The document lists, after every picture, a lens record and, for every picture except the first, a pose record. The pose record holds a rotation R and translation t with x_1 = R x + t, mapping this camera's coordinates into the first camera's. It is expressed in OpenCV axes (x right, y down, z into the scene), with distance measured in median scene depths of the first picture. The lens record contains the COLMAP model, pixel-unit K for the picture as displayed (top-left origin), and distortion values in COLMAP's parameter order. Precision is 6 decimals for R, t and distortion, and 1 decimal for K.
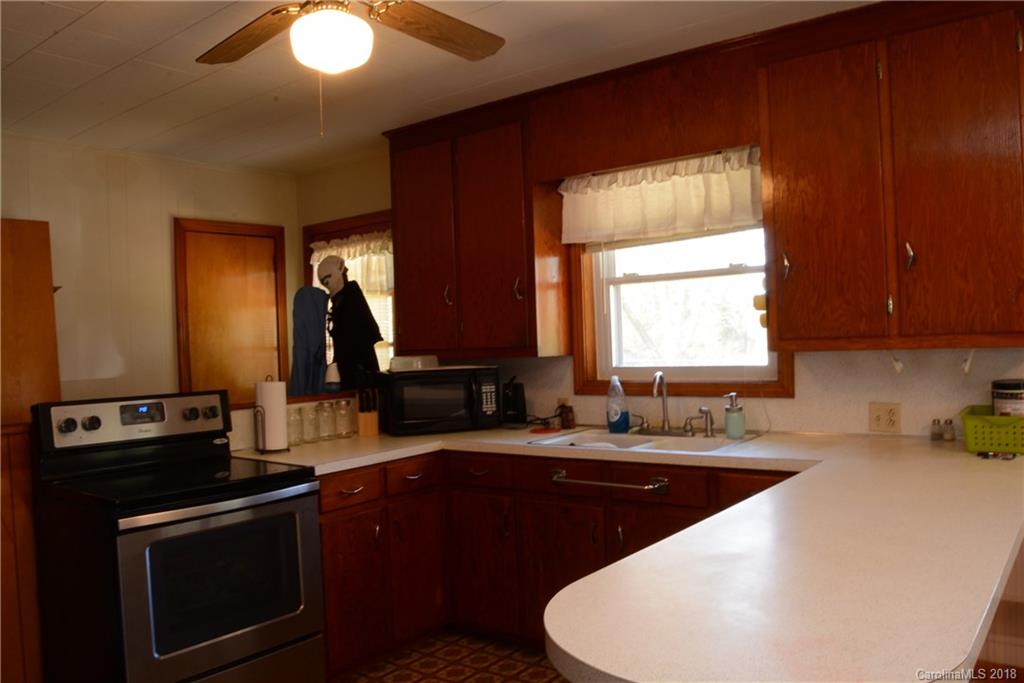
lens RADIAL K [[797.2, 0, 511.0], [0, 797.2, 344.7], [0, 0, 1]] dist [-0.039828, -0.000981]
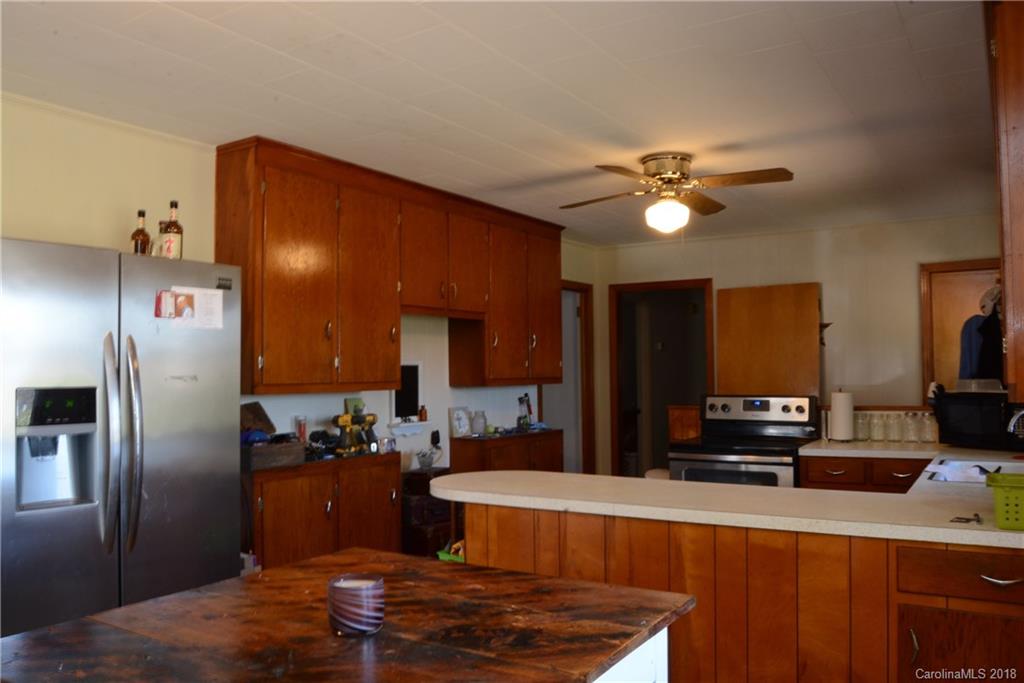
lens RADIAL K [[797.2, 0, 511.7], [0, 797.2, 343.5], [0, 0, 1]] dist [-0.039828, -0.000981]
pose [[0.094142, 0.010617, -0.995502, 1.219267], [0.008821, 0.999895, 0.011498, -0.074484], [0.995520, -0.009864, 0.094039, 0.298360]]
